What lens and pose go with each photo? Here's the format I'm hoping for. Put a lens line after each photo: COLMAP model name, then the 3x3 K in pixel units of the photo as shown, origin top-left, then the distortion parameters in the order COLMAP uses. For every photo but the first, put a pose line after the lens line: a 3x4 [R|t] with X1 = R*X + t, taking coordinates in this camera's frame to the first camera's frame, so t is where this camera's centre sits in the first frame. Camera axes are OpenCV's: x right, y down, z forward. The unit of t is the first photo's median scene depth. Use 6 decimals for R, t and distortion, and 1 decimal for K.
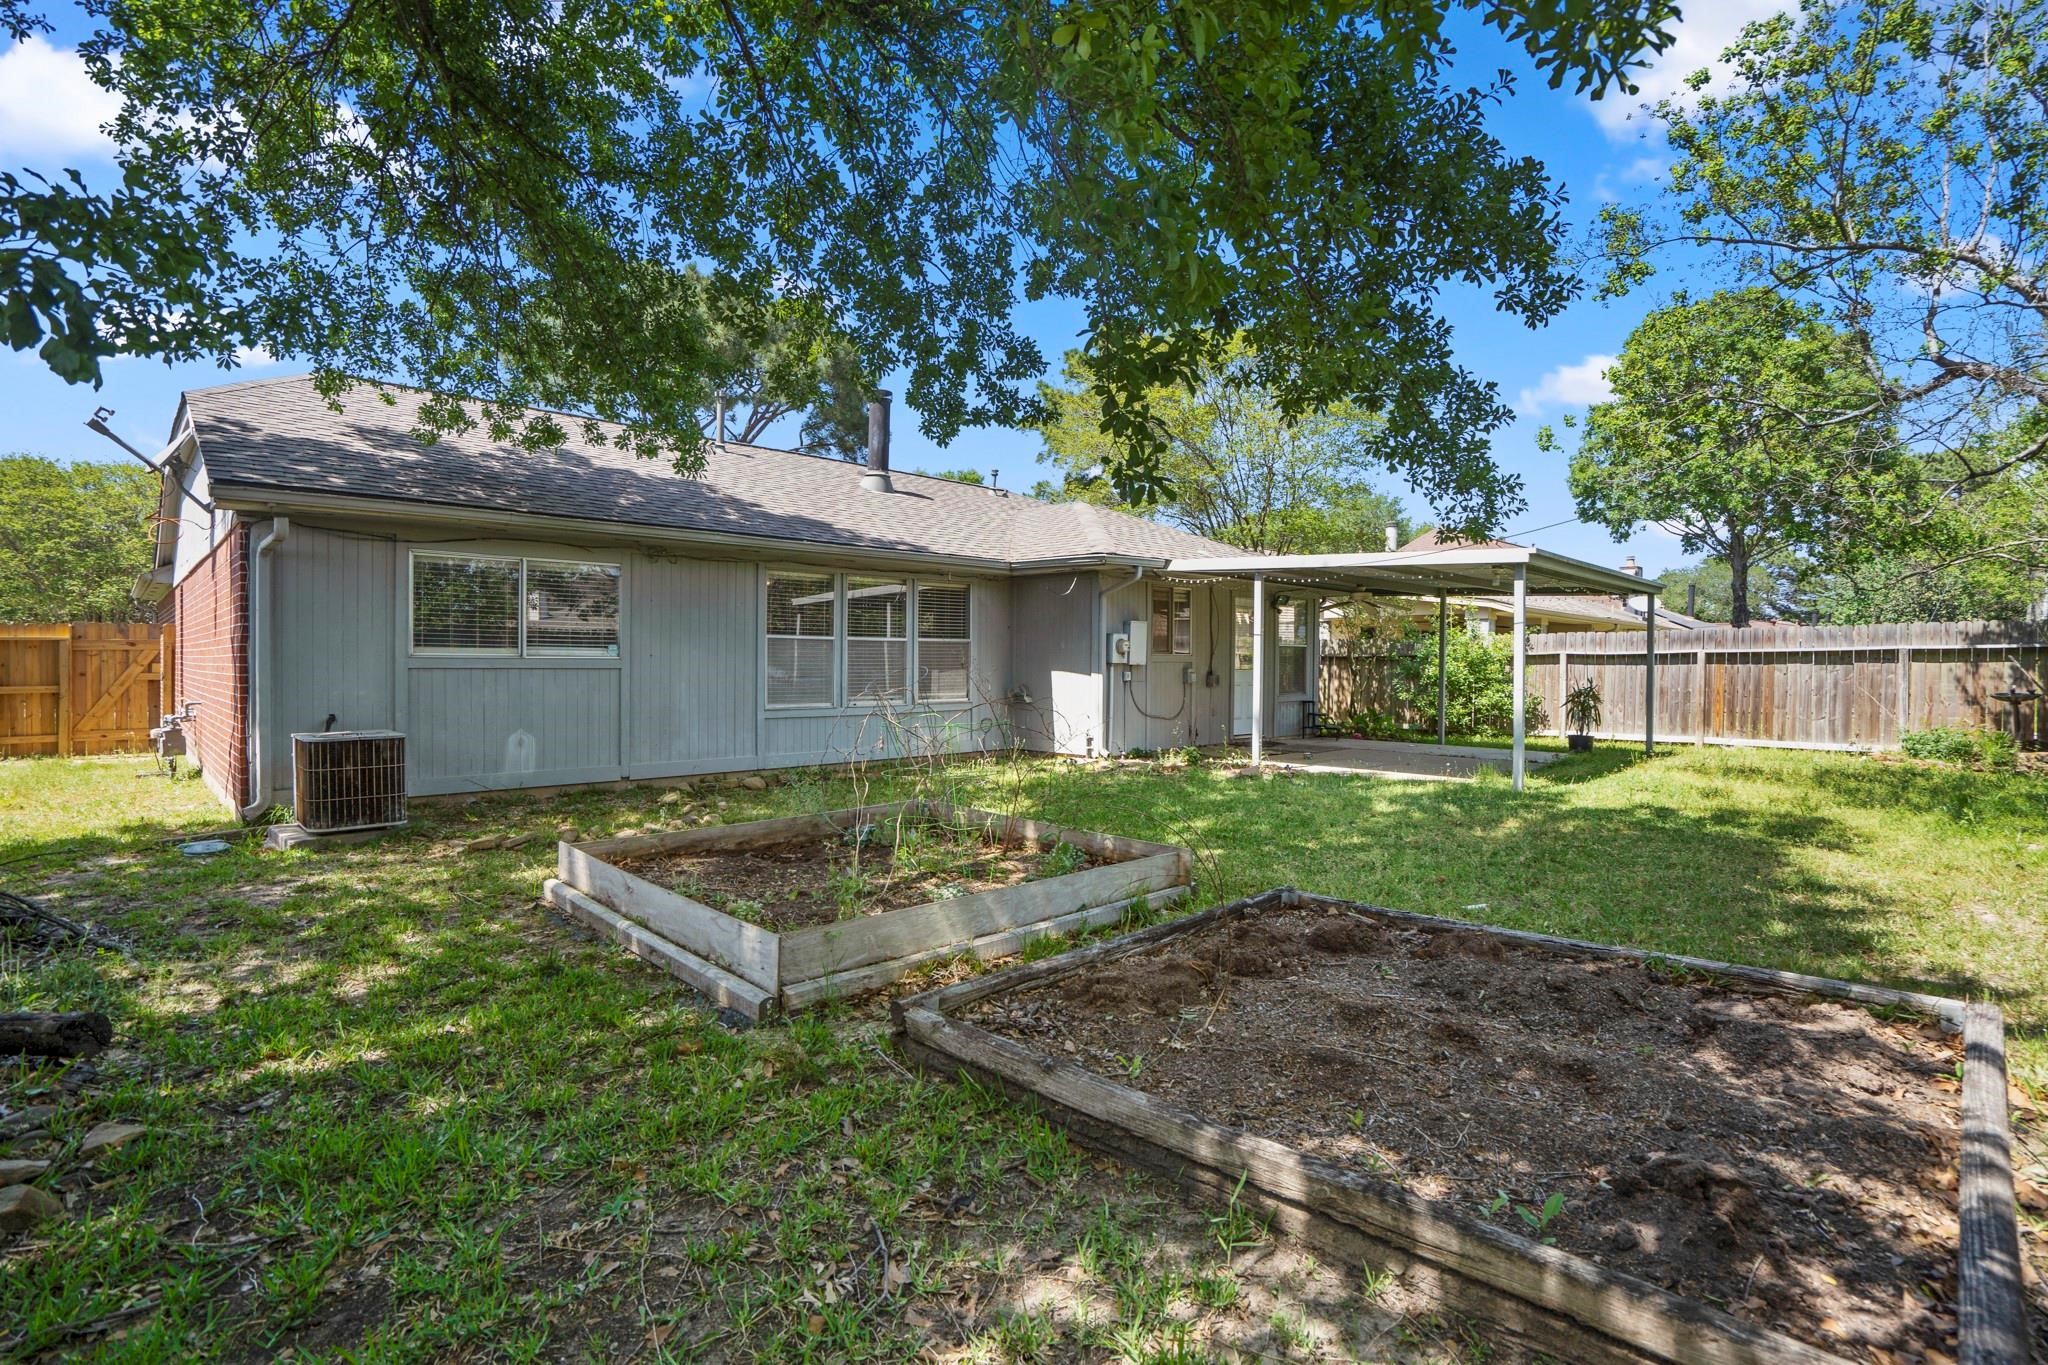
lens RADIAL K [[962.0, 0, 1021.4], [0, 962.0, 674.0], [0, 0, 1]] dist [-0.051644, 0.017043]
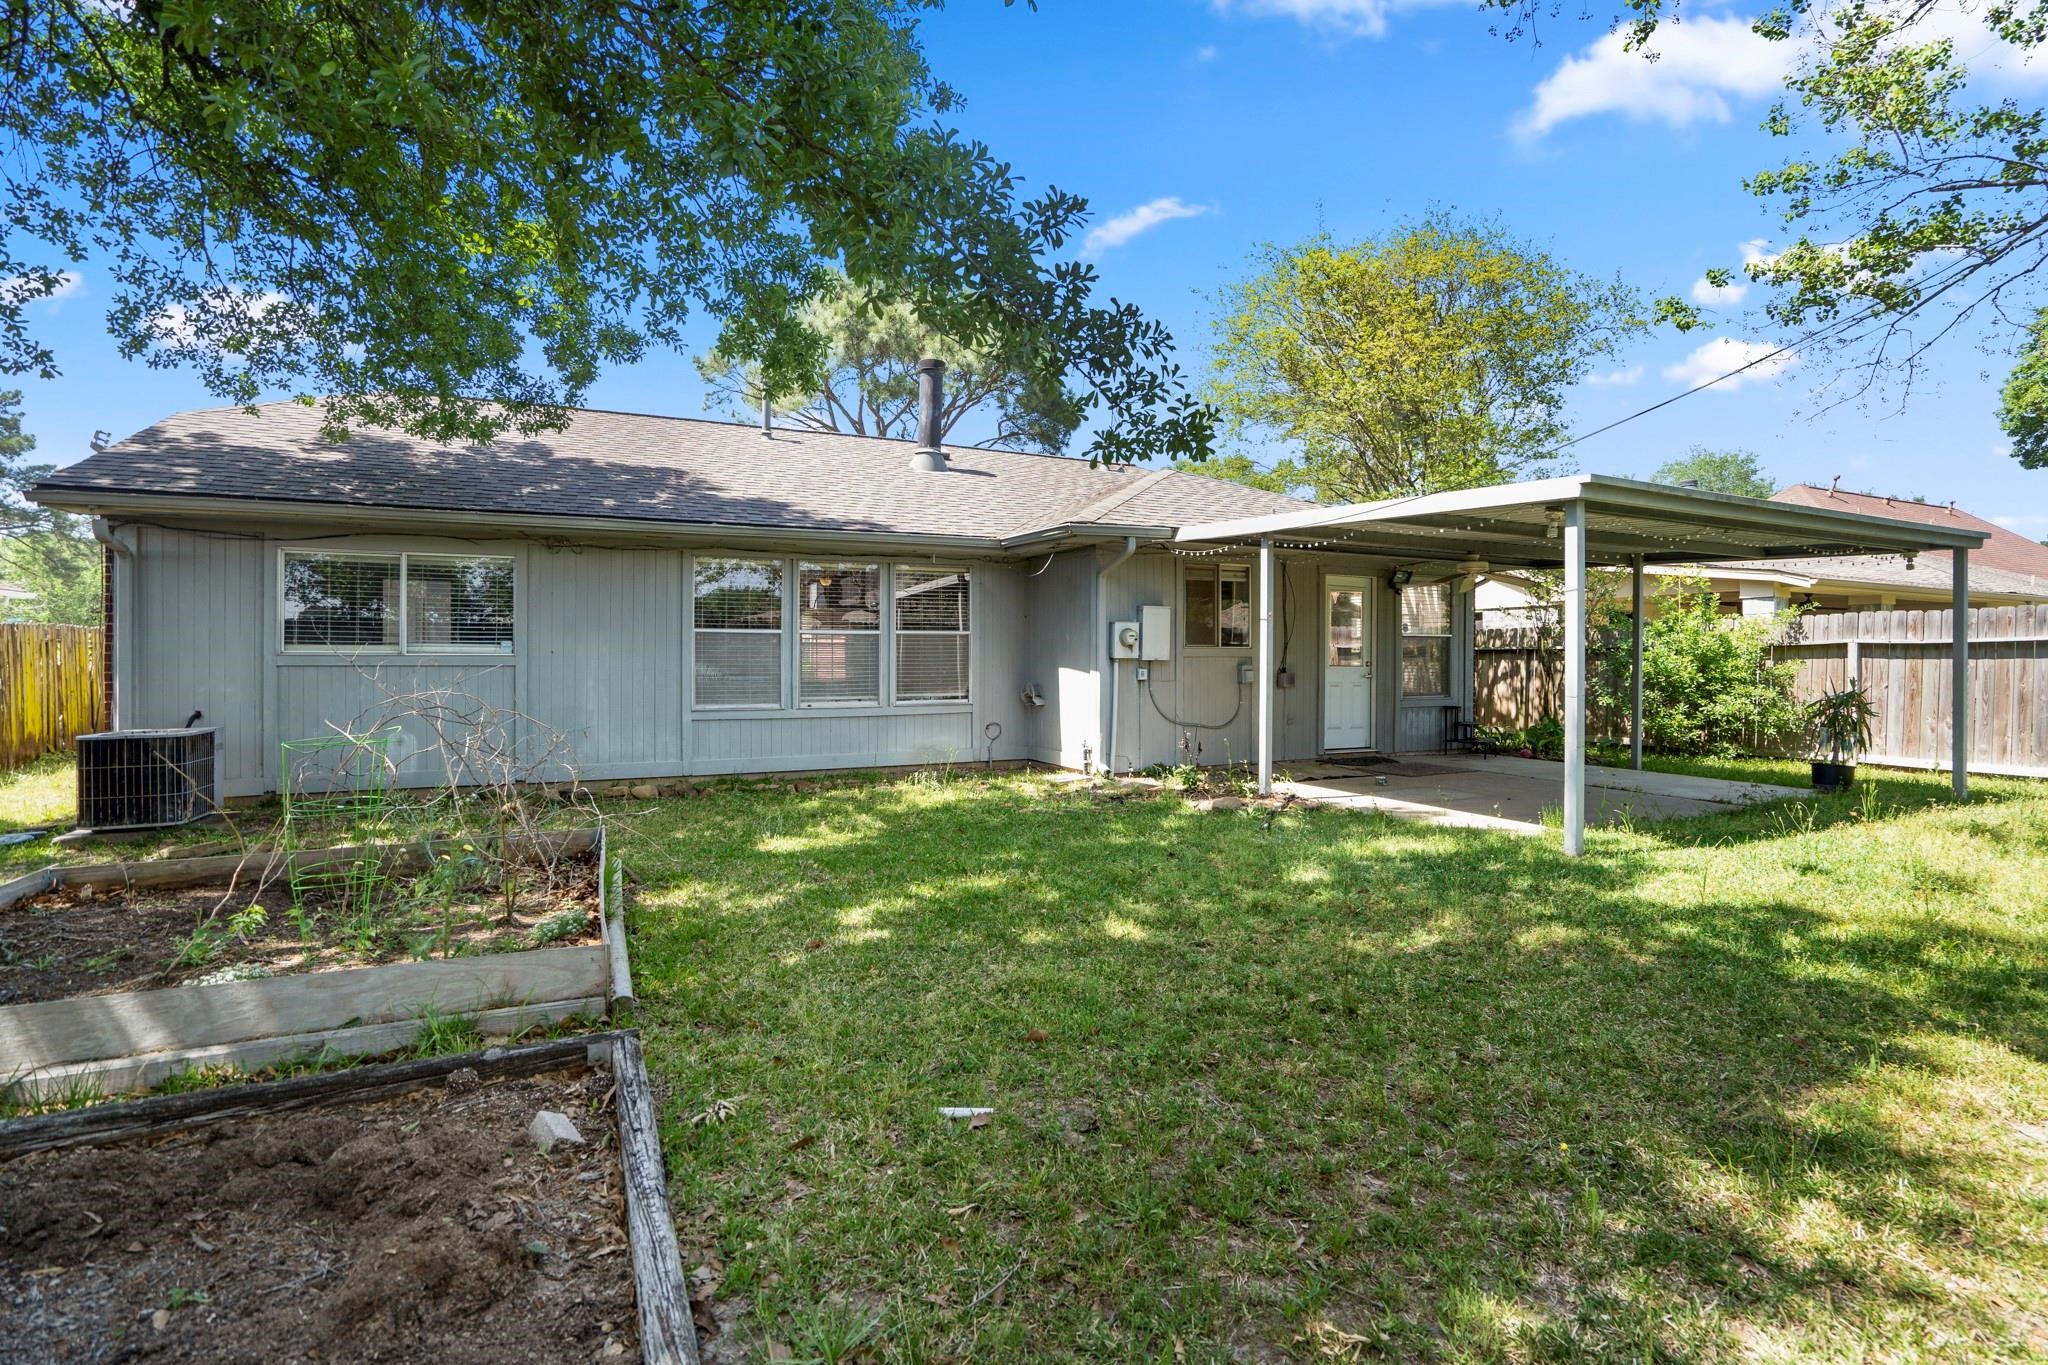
lens RADIAL K [[962.0, 0, 1026.5], [0, 962.0, 682.1], [0, 0, 1]] dist [-0.051644, 0.017043]
pose [[0.948781, 0.004000, -0.315908, 0.274849], [-0.000269, 0.999930, 0.011854, -0.000725], [0.315933, -0.011162, 0.948716, 0.201503]]
